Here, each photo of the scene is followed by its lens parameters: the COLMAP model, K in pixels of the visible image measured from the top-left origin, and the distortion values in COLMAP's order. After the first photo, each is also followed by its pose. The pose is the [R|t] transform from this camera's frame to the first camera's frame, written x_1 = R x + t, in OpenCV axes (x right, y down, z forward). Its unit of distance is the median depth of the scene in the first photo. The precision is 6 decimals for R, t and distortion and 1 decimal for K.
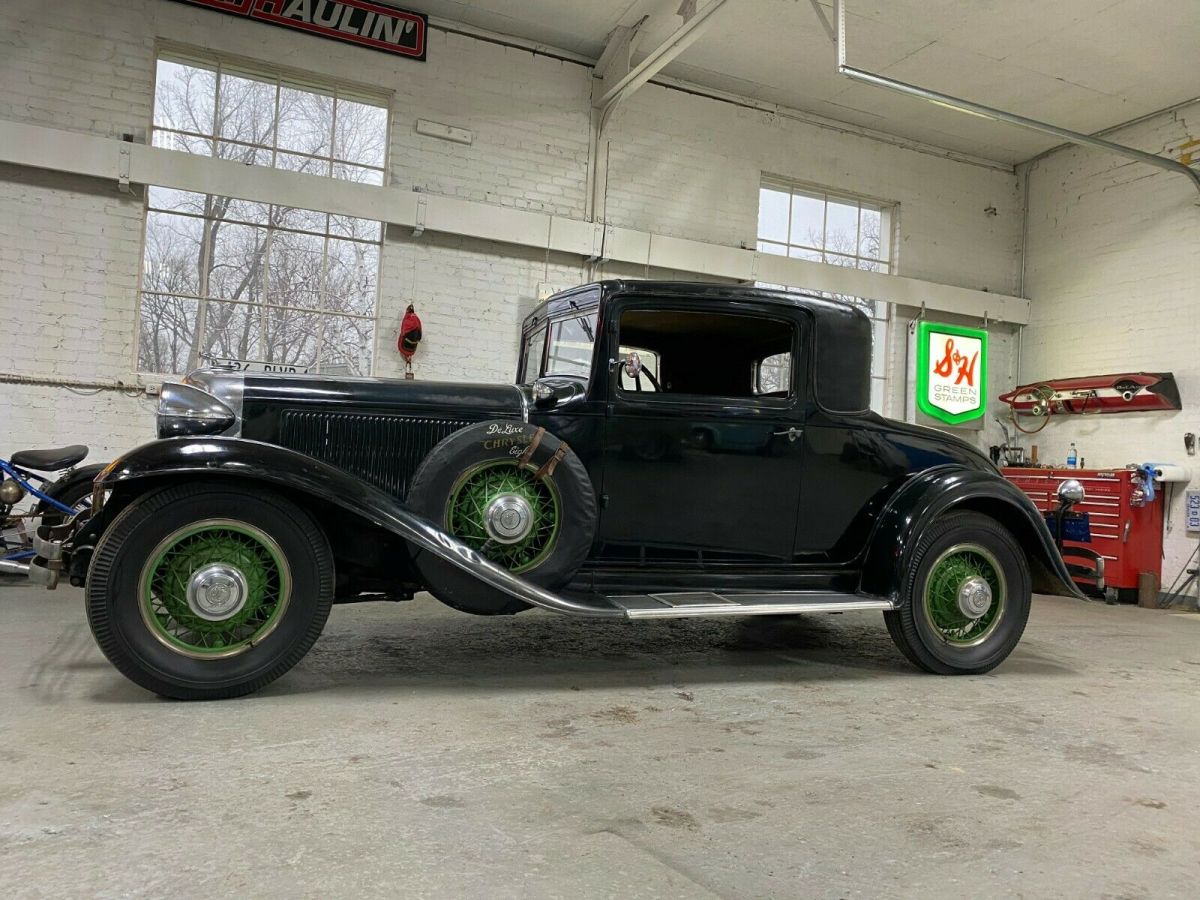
lens RADIAL K [[905.2, 0, 597.0], [0, 905.2, 444.0], [0, 0, 1]] dist [0.015059, -0.010142]
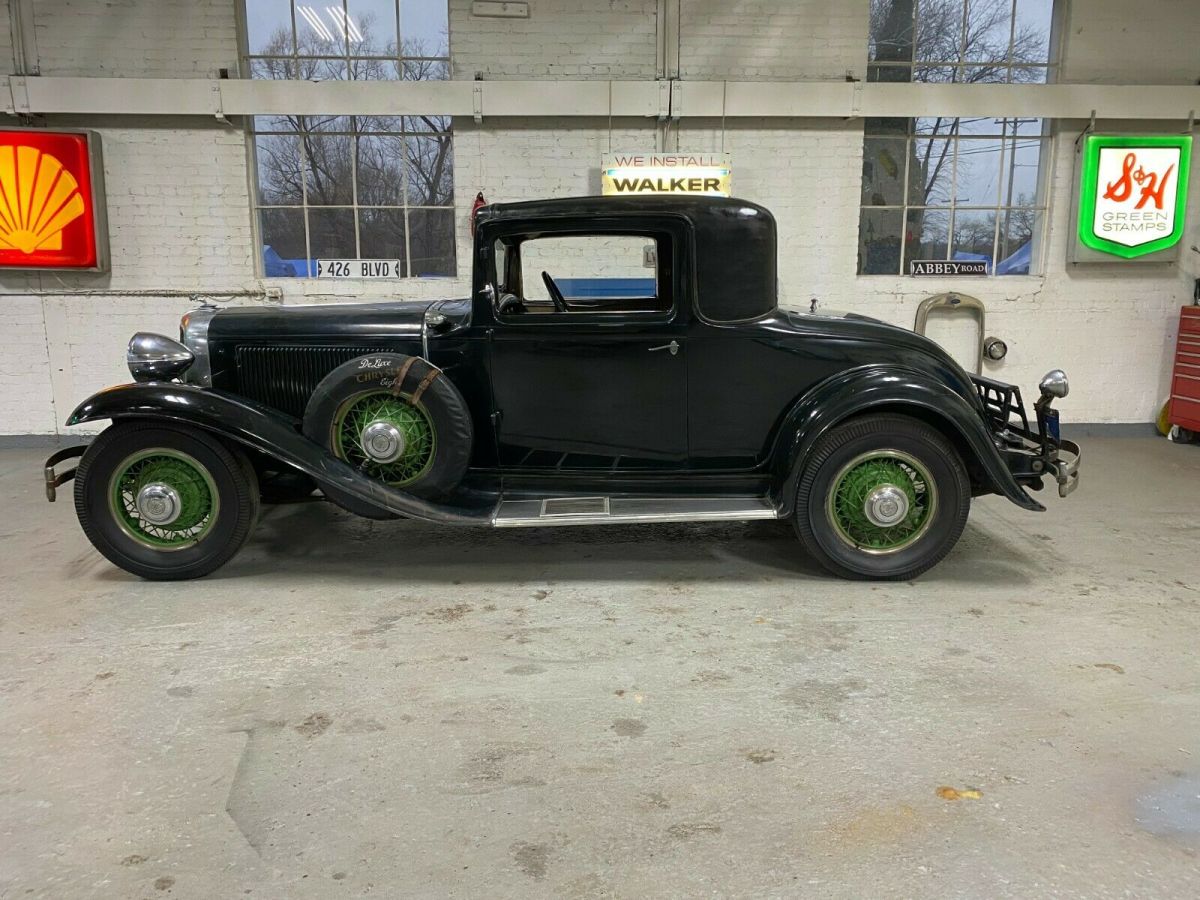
lens RADIAL K [[906.0, 0, 605.6], [0, 906.0, 446.2], [0, 0, 1]] dist [0.008181, -0.004210]
pose [[0.933736, 0.012758, -0.357735, 0.430917], [0.064018, 0.977301, 0.201950, -0.094013], [0.352191, -0.211469, 0.911725, 0.031616]]
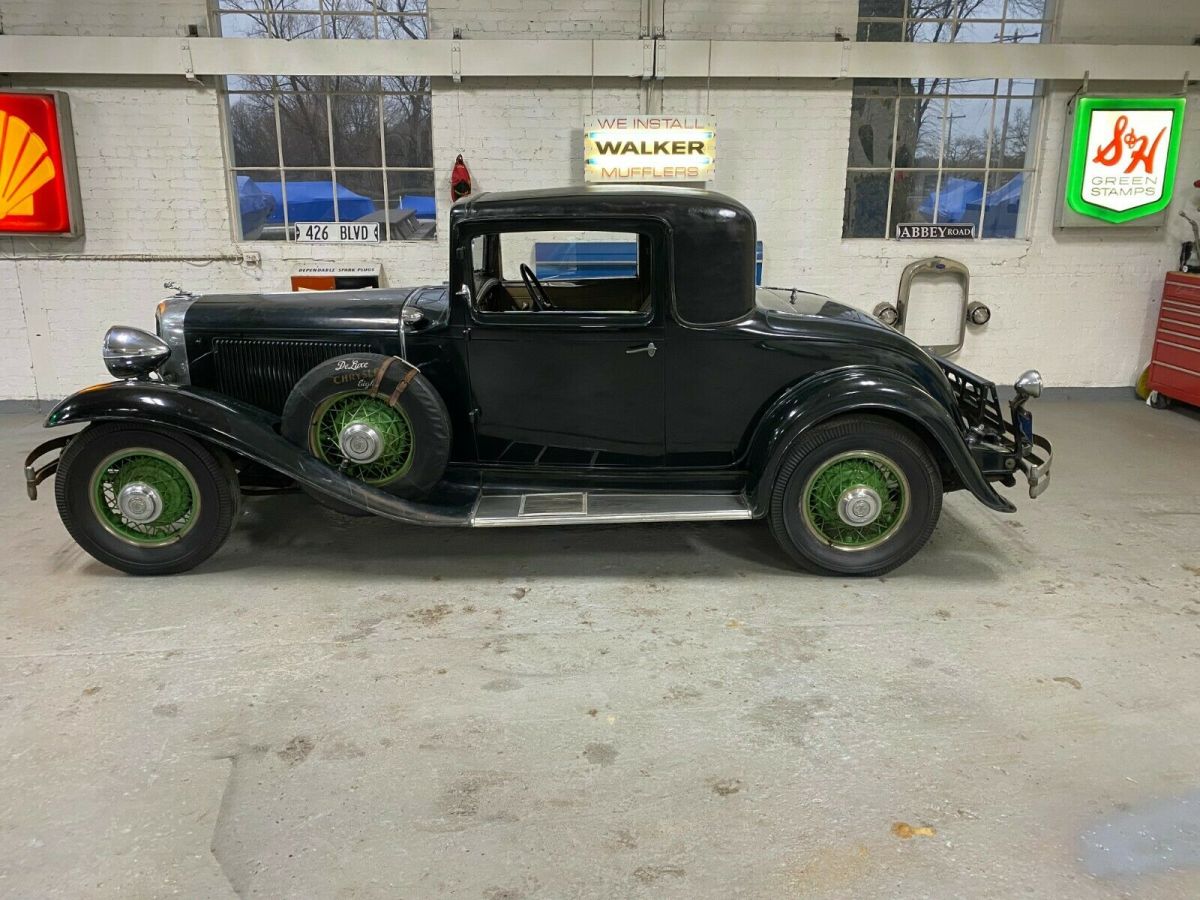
lens RADIAL K [[906.5, 0, 601.1], [0, 906.5, 436.5], [0, 0, 1]] dist [0.003597, 0.001578]
pose [[0.936355, 0.042337, -0.348493, 0.440739], [0.060403, 0.958467, 0.278735, -0.170343], [0.345820, -0.282045, 0.894907, 0.049294]]
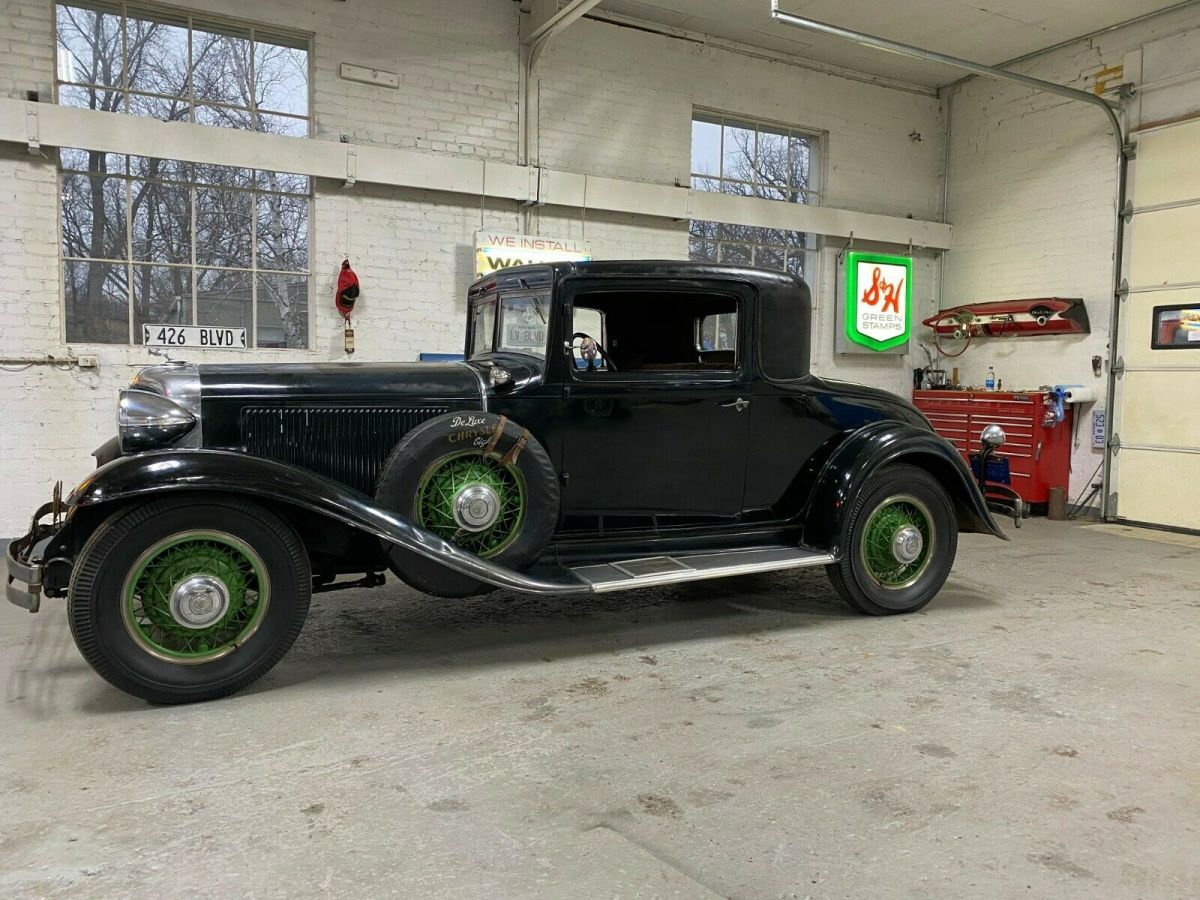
lens RADIAL K [[905.2, 0, 597.0], [0, 905.2, 444.0], [0, 0, 1]] dist [0.015059, -0.010142]
pose [[0.996048, -0.044618, 0.076801, -0.026592], [0.036081, 0.993370, 0.109153, -0.072818], [-0.081161, -0.105950, 0.991054, -0.025449]]
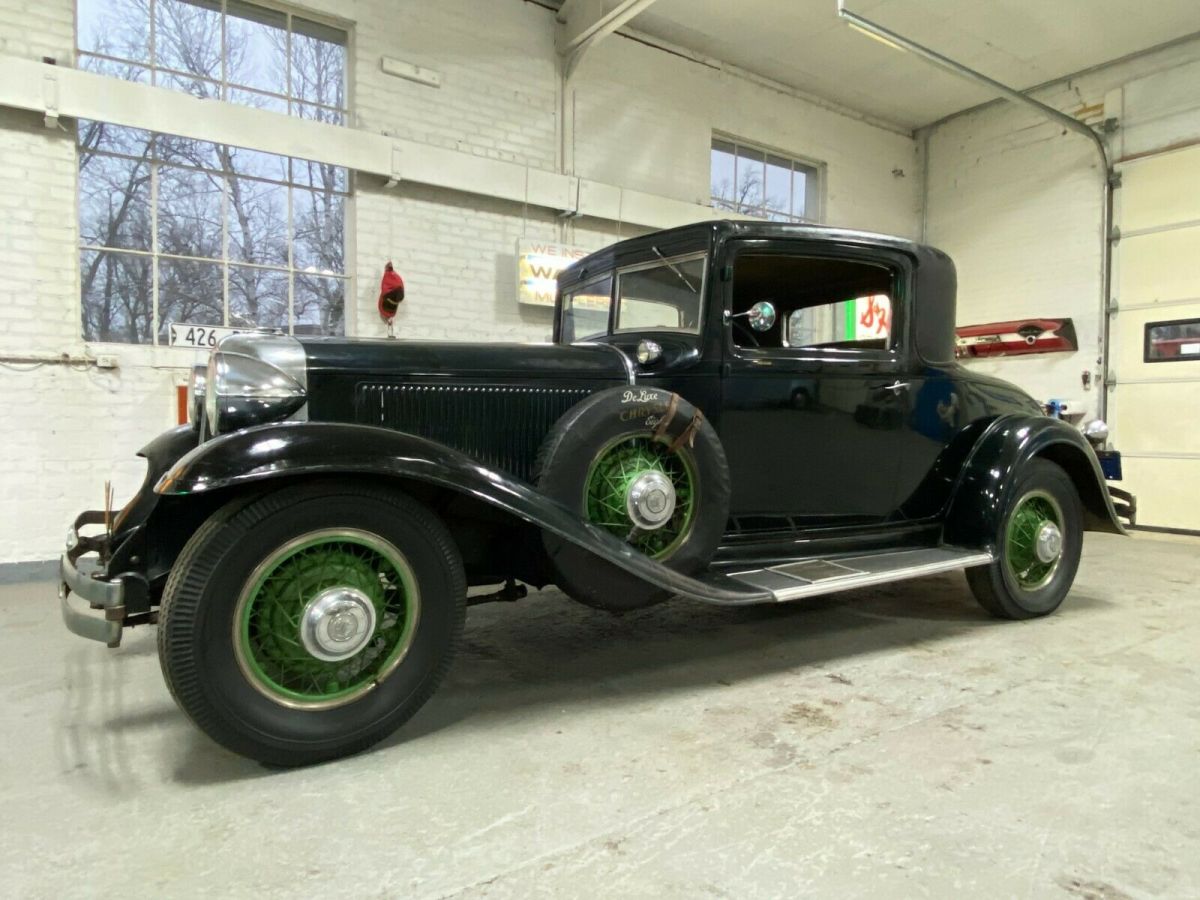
lens RADIAL K [[782.5, 0, 593.9], [0, 782.5, 455.2], [0, 0, 1]] dist [0.046548, -0.052725]
pose [[0.982981, -0.052664, 0.175996, -0.207670], [0.039121, 0.996062, 0.079559, -0.016129], [-0.179492, -0.071320, 0.981171, 0.208496]]
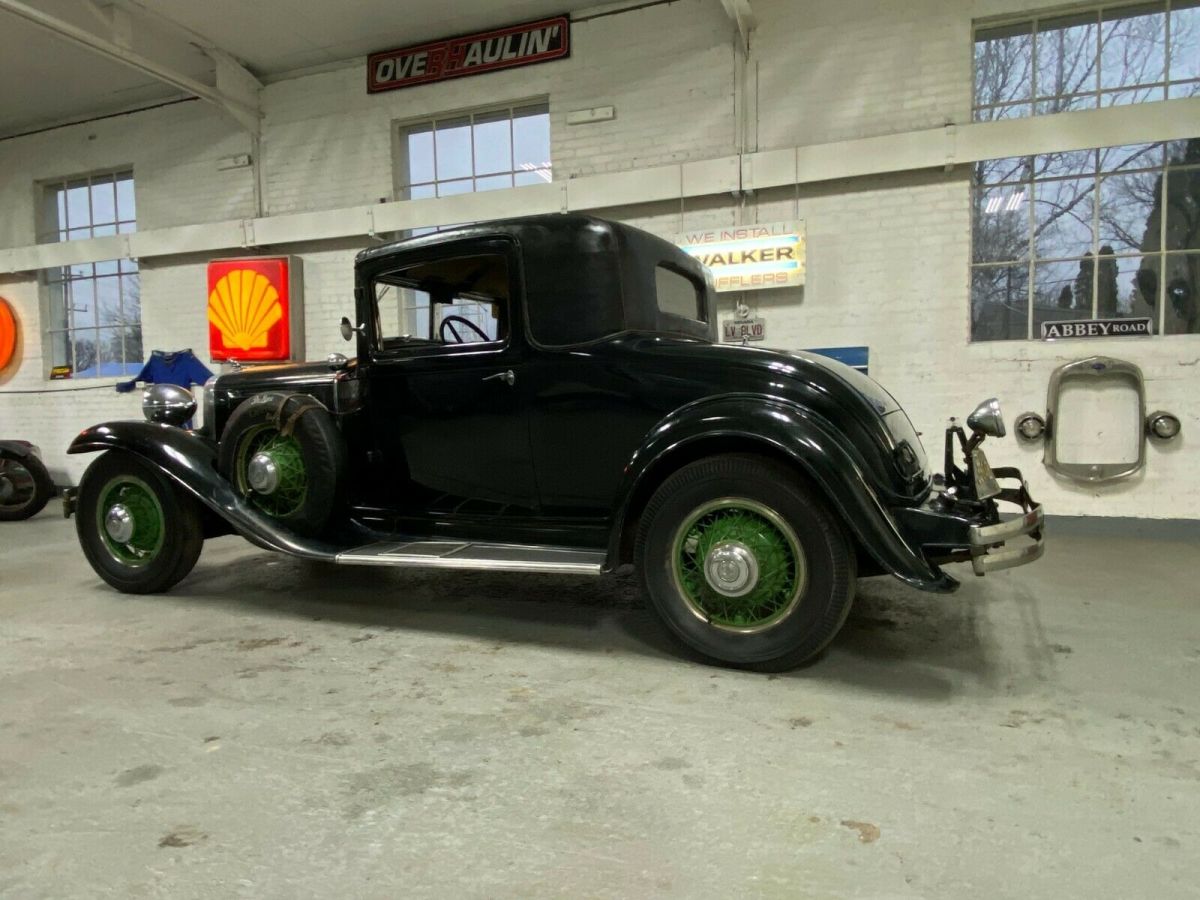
lens RADIAL K [[782.9, 0, 605.6], [0, 782.9, 453.9], [0, 0, 1]] dist [0.055268, -0.065295]
pose [[0.706150, -0.023342, -0.707677, 0.720320], [0.077083, 0.996051, 0.044063, 0.033461], [0.703854, -0.085665, 0.705160, 0.427411]]
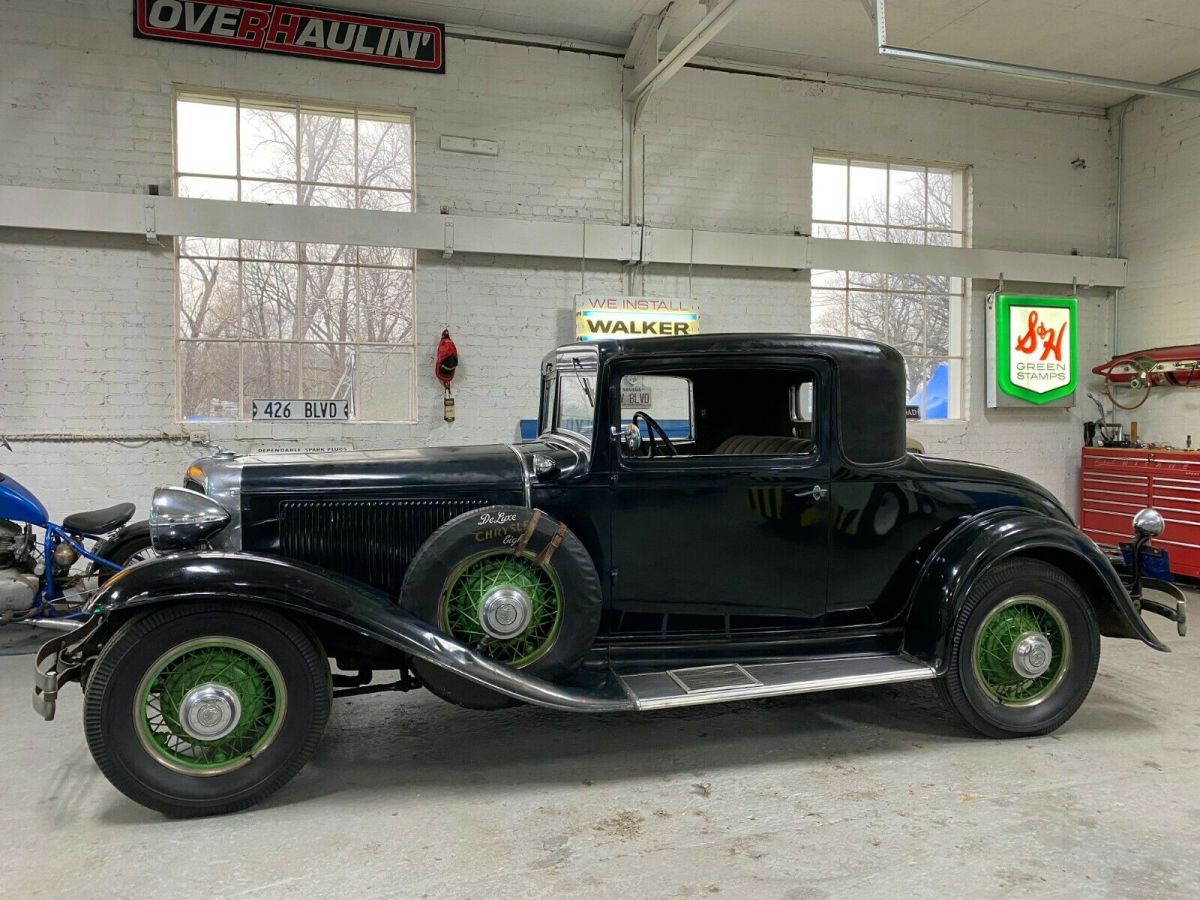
lens RADIAL K [[904.4, 0, 595.3], [0, 904.4, 442.7], [0, 0, 1]] dist [0.028924, -0.030737]
pose [[0.992232, -0.048259, -0.114662, 0.085447], [0.055237, 0.996759, 0.058484, -0.109785], [0.111469, -0.064363, 0.991681, 0.050421]]
